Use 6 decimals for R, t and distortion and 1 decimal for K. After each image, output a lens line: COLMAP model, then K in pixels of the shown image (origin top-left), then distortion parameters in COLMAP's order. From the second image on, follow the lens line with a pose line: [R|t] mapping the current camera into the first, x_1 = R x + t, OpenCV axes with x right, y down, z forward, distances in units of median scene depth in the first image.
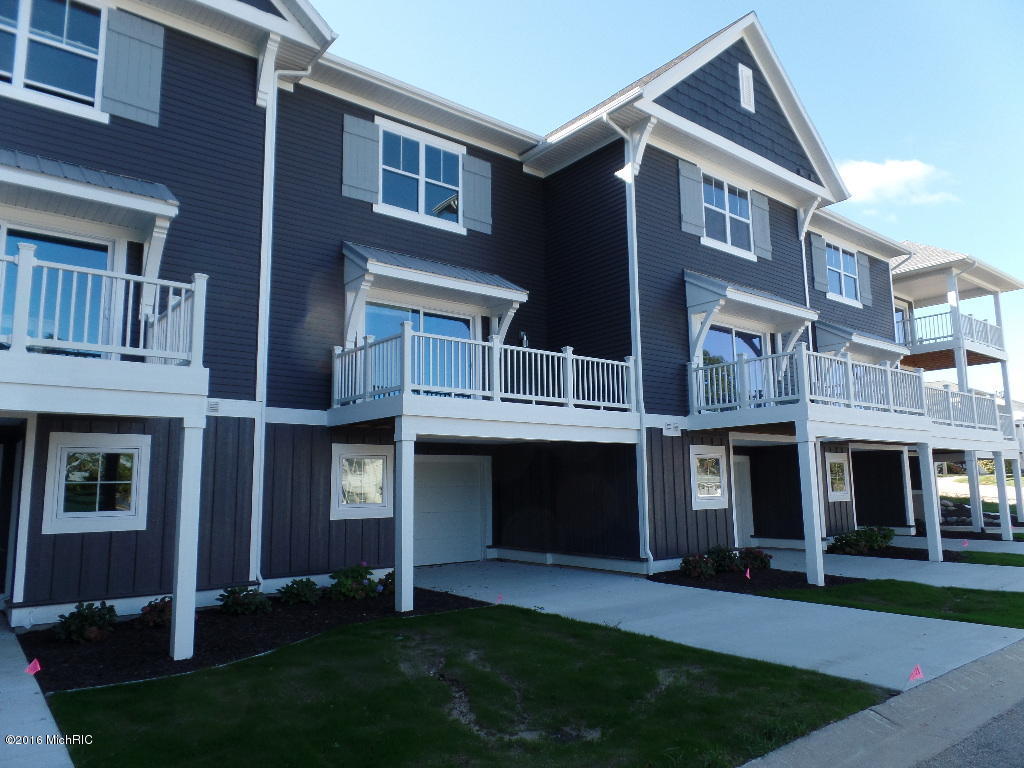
lens RADIAL K [[707.1, 0, 512.0], [0, 707.1, 384.0], [0, 0, 1]] dist [-0.002654, 0.003587]
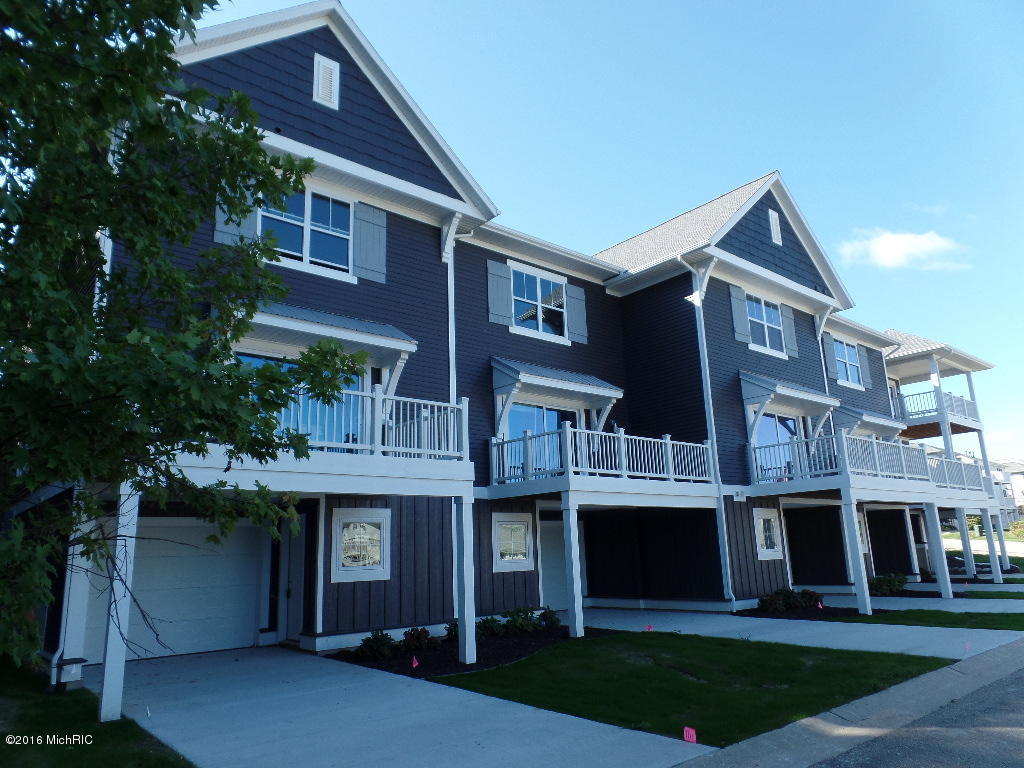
lens RADIAL K [[707.1, 0, 512.0], [0, 707.1, 384.0], [0, 0, 1]] dist [-0.002654, 0.003587]
pose [[0.999221, -0.014190, 0.036825, -0.223836], [0.017573, 0.995487, -0.093252, -0.025282], [-0.035336, 0.093826, 0.994961, -0.268188]]
